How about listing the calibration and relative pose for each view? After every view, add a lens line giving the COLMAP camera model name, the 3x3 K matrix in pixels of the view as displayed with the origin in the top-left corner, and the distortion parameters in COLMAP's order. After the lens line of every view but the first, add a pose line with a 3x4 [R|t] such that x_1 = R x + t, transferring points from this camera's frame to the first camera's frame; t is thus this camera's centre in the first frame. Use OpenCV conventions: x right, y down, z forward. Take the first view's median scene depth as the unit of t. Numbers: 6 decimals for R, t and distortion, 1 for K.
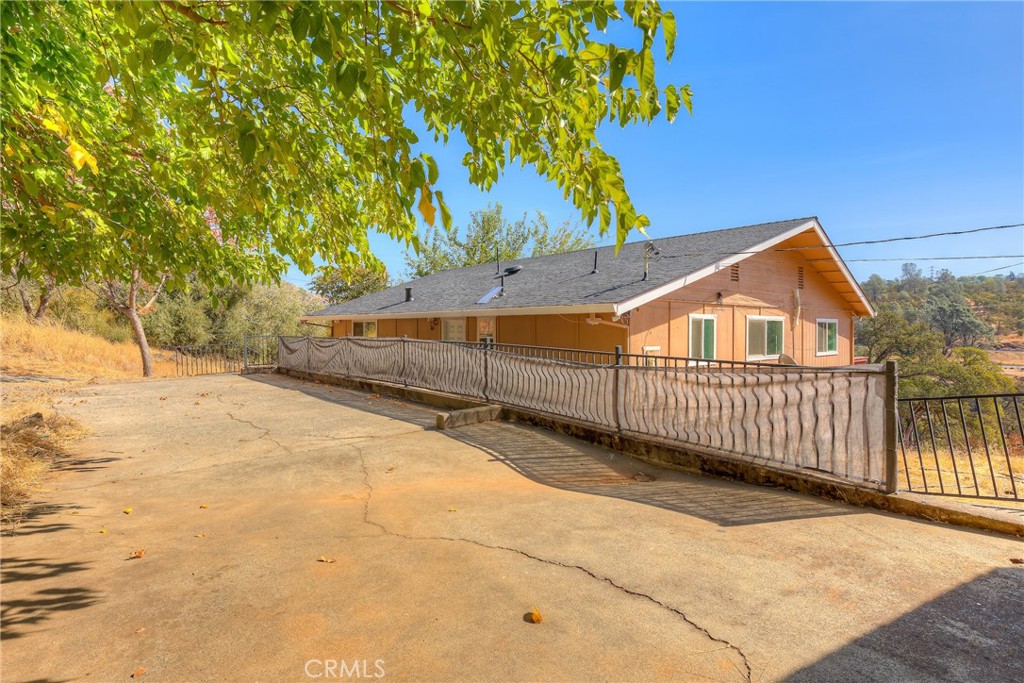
lens RADIAL K [[515.3, 0, 510.8], [0, 515.3, 337.3], [0, 0, 1]] dist [-0.000444, -0.000052]
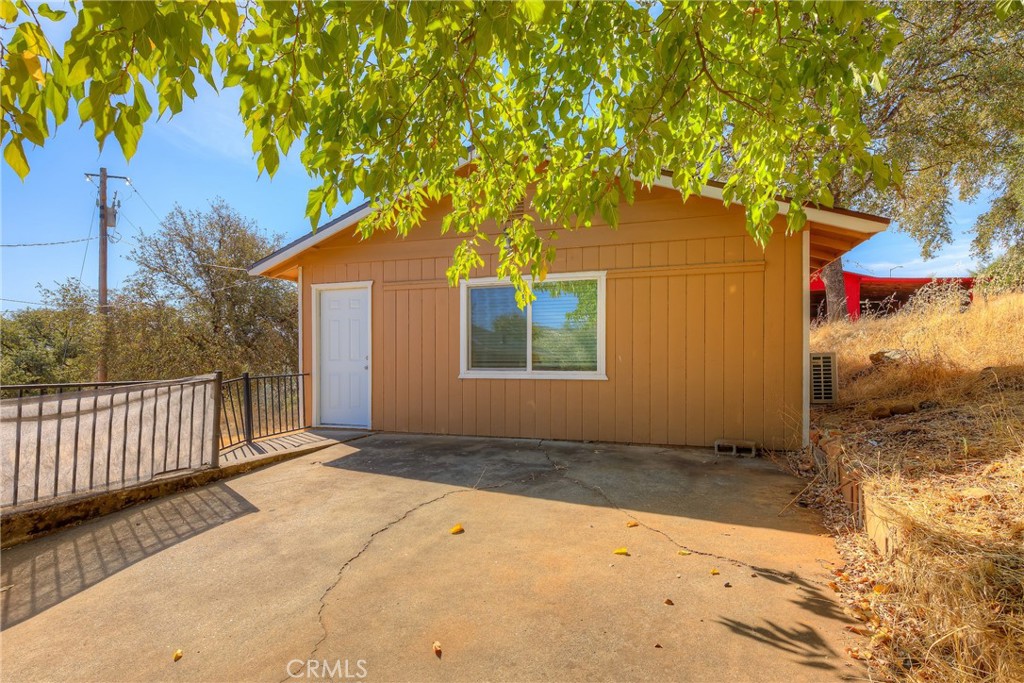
lens RADIAL K [[478.8, 0, 511.5], [0, 478.8, 344.3], [0, 0, 1]] dist [-0.000295, 0.000055]
pose [[-0.502615, 0.018254, 0.864318, -0.783182], [0.023093, 0.999704, -0.007684, 0.000938], [-0.864202, 0.016098, -0.502887, 0.961186]]
